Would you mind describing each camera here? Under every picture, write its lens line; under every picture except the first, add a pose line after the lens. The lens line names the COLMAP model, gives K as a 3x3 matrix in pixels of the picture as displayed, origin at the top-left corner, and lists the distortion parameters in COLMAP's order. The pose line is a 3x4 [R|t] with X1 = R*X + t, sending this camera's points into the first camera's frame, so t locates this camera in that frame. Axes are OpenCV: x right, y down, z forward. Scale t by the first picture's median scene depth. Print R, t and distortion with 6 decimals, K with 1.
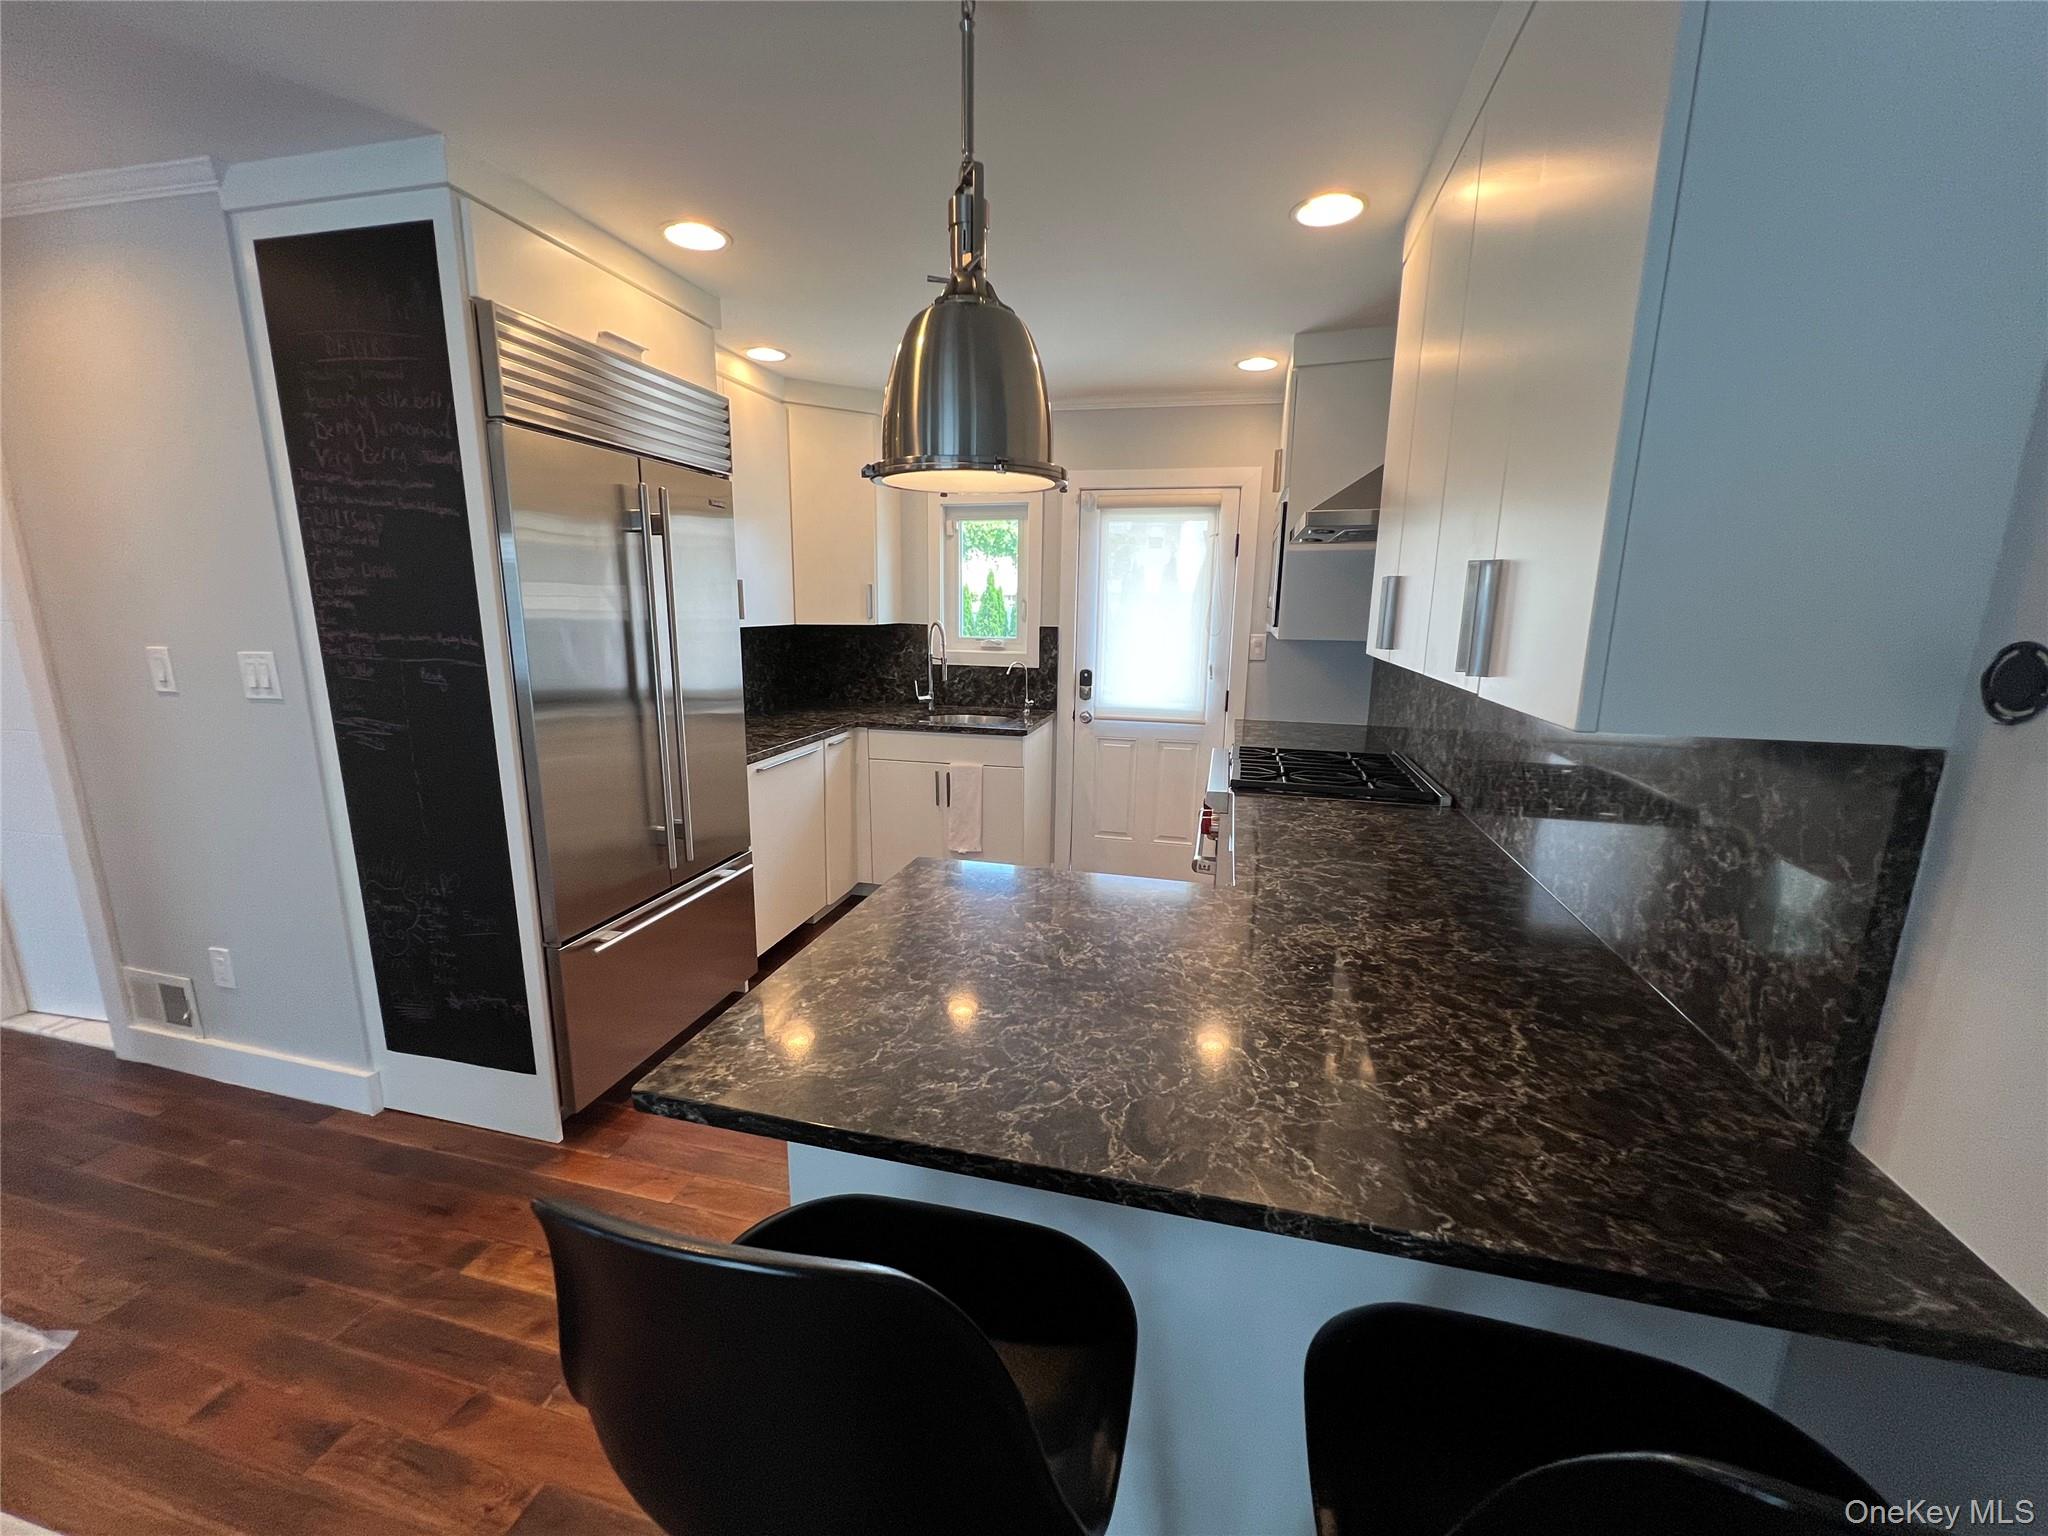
lens RADIAL K [[811.5, 0, 1019.3], [0, 811.5, 766.8], [0, 0, 1]] dist [-0.004415, -0.000189]
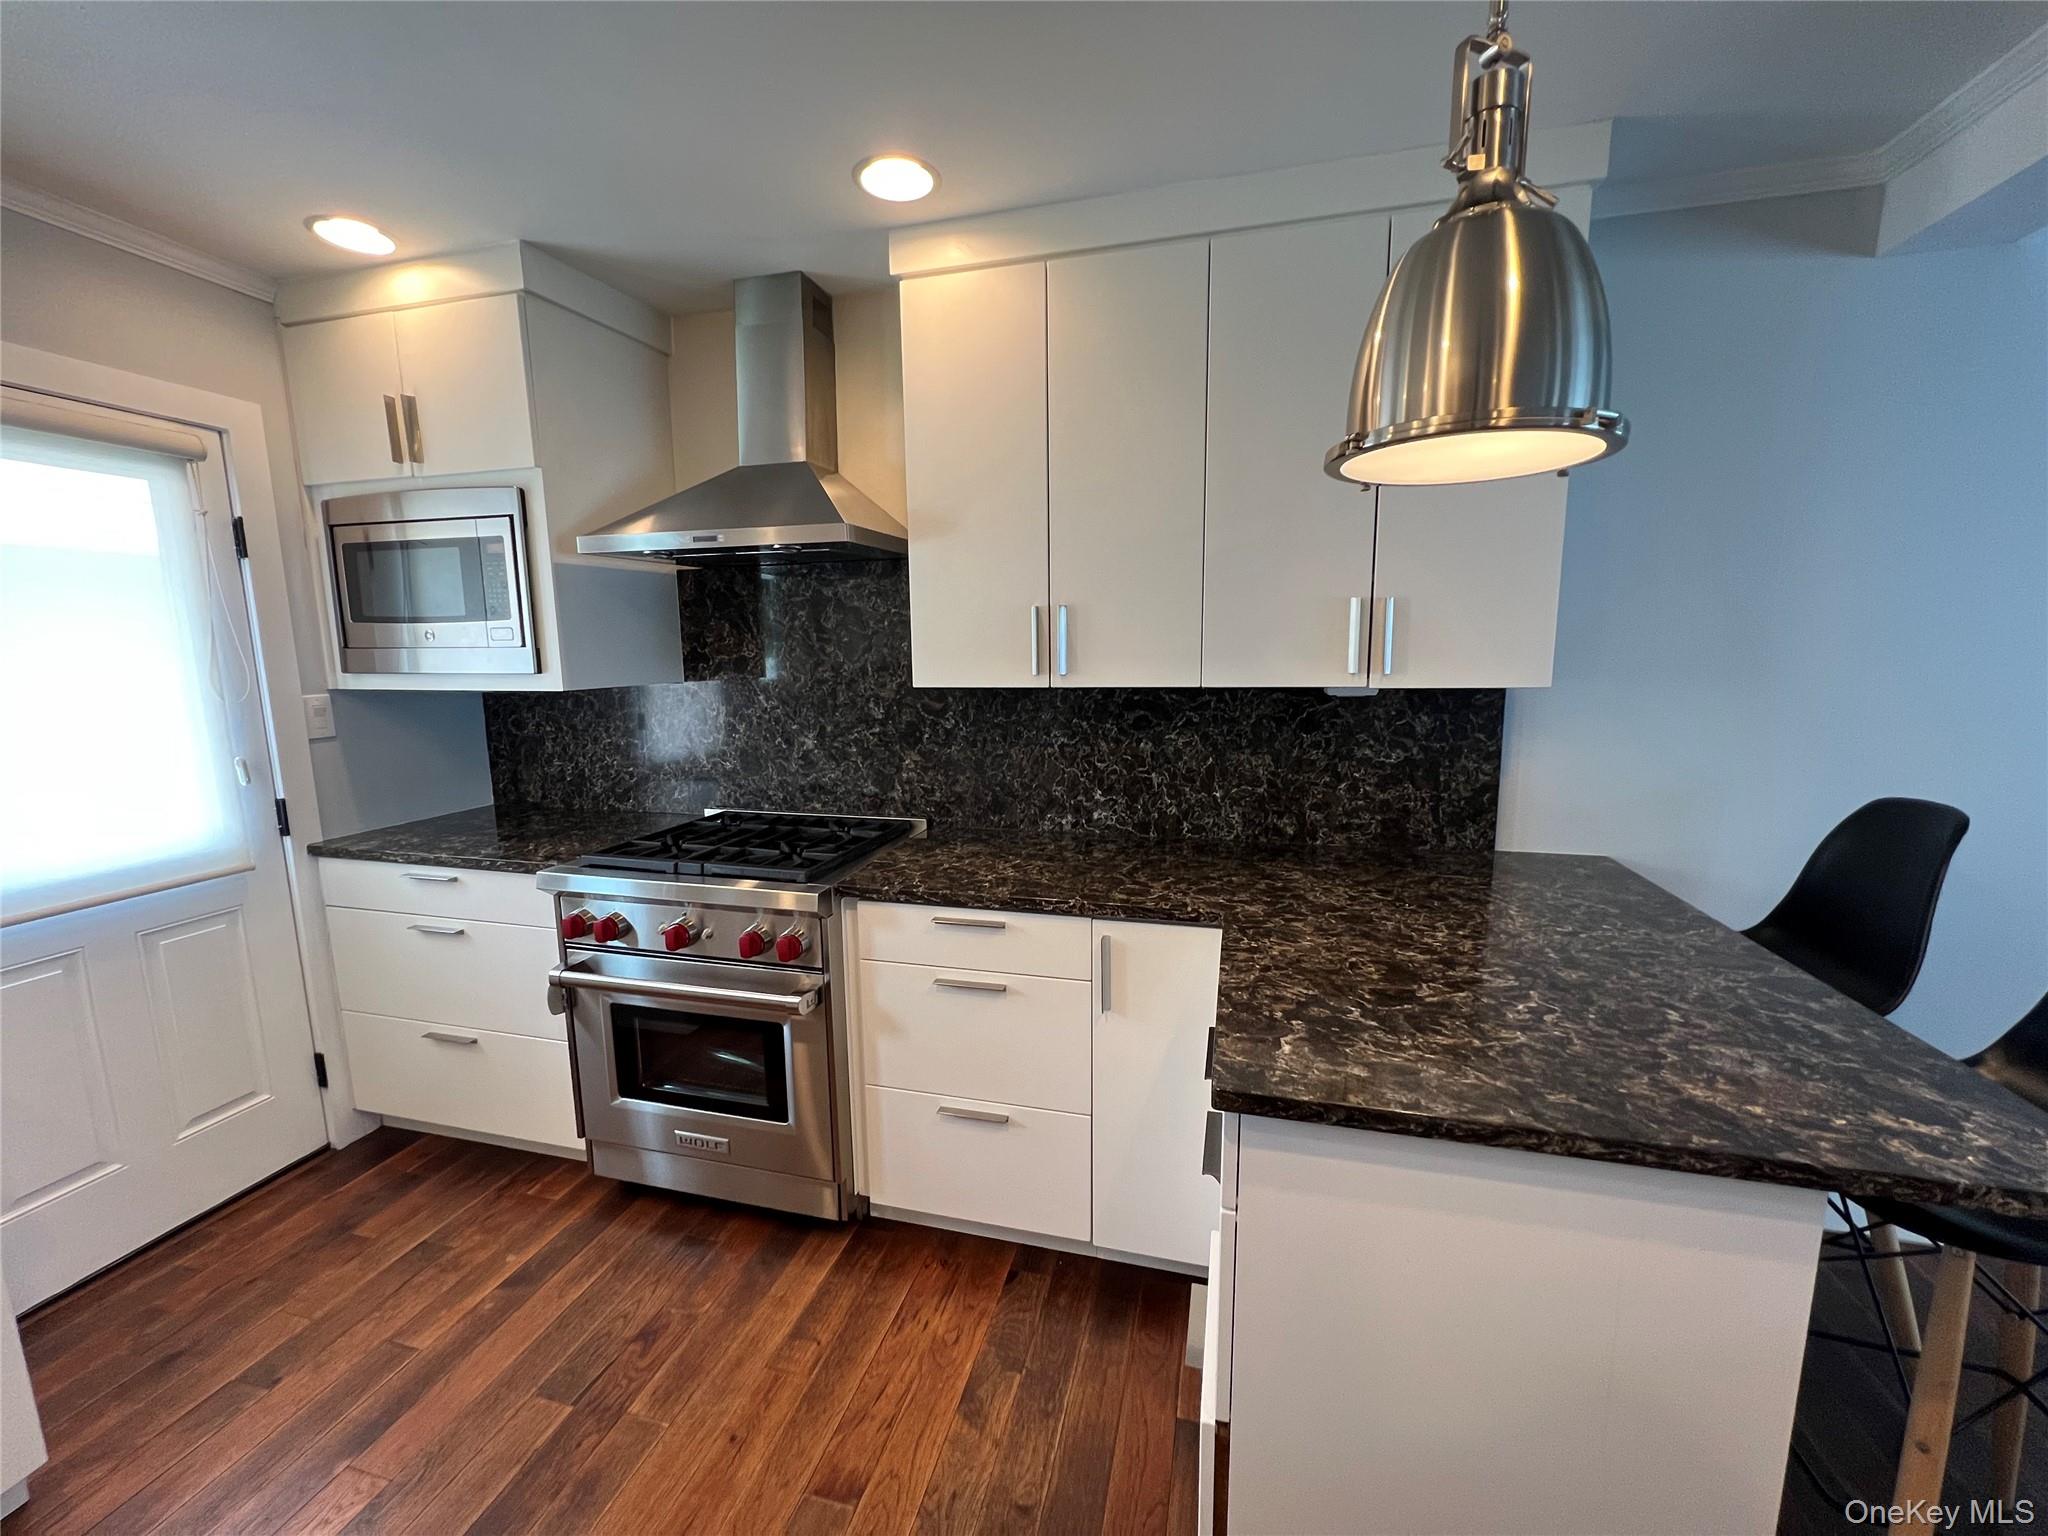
lens RADIAL K [[811.5, 0, 1021.9], [0, 811.5, 768.8], [0, 0, 1]] dist [-0.004415, -0.000189]
pose [[0.008030, -0.158963, 0.987252, -0.691188], [0.210334, 0.965465, 0.153744, -0.225757], [-0.977597, 0.206418, 0.041188, 1.171060]]
